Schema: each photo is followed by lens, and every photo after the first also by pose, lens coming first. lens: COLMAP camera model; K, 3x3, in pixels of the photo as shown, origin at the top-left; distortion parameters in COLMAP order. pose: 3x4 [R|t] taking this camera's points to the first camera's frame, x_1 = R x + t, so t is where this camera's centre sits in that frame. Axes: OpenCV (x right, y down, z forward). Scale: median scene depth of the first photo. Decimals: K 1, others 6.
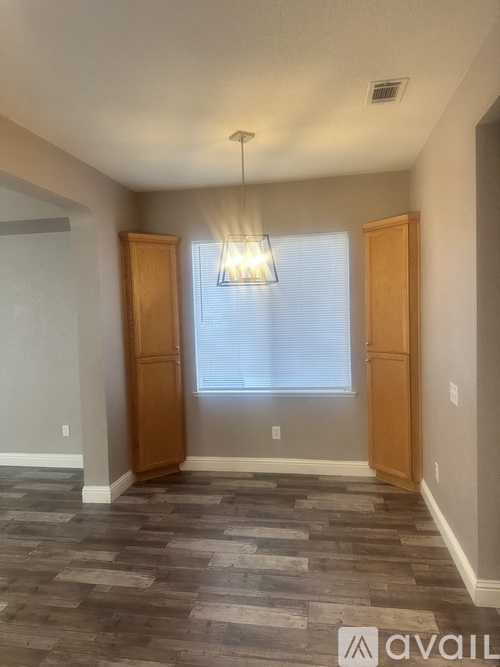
lens RADIAL K [[471.6, 0, 250.0], [0, 471.6, 333.5], [0, 0, 1]] dist [-0.025960, -0.003211]
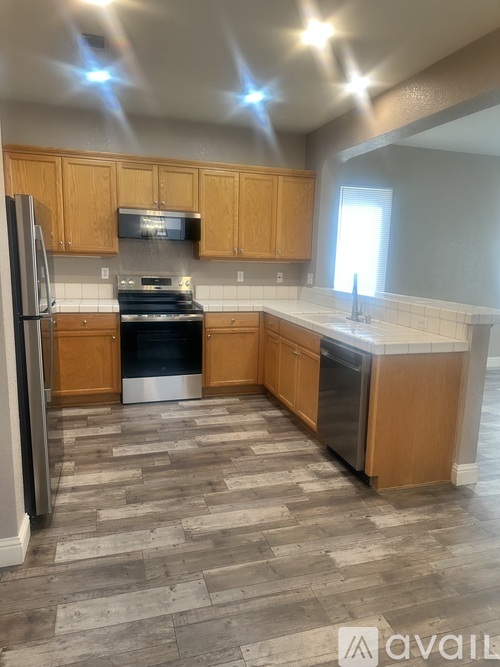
lens RADIAL K [[471.6, 0, 250.0], [0, 471.6, 333.5], [0, 0, 1]] dist [-0.025960, -0.003211]
pose [[-0.895697, 0.074168, -0.438437, 0.365467], [-0.021216, 0.977741, 0.208742, -0.024784], [0.444159, 0.196272, -0.874185, 1.425526]]
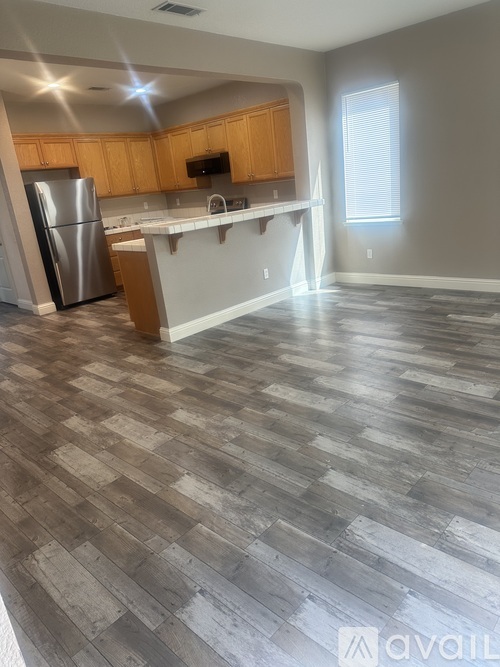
lens RADIAL K [[471.6, 0, 250.0], [0, 471.6, 333.5], [0, 0, 1]] dist [-0.025960, -0.003211]
pose [[-0.826788, -0.054962, 0.559822, -1.953932], [0.152825, 0.935834, 0.317583, 0.034847], [-0.541356, 0.348129, -0.765337, 1.917935]]
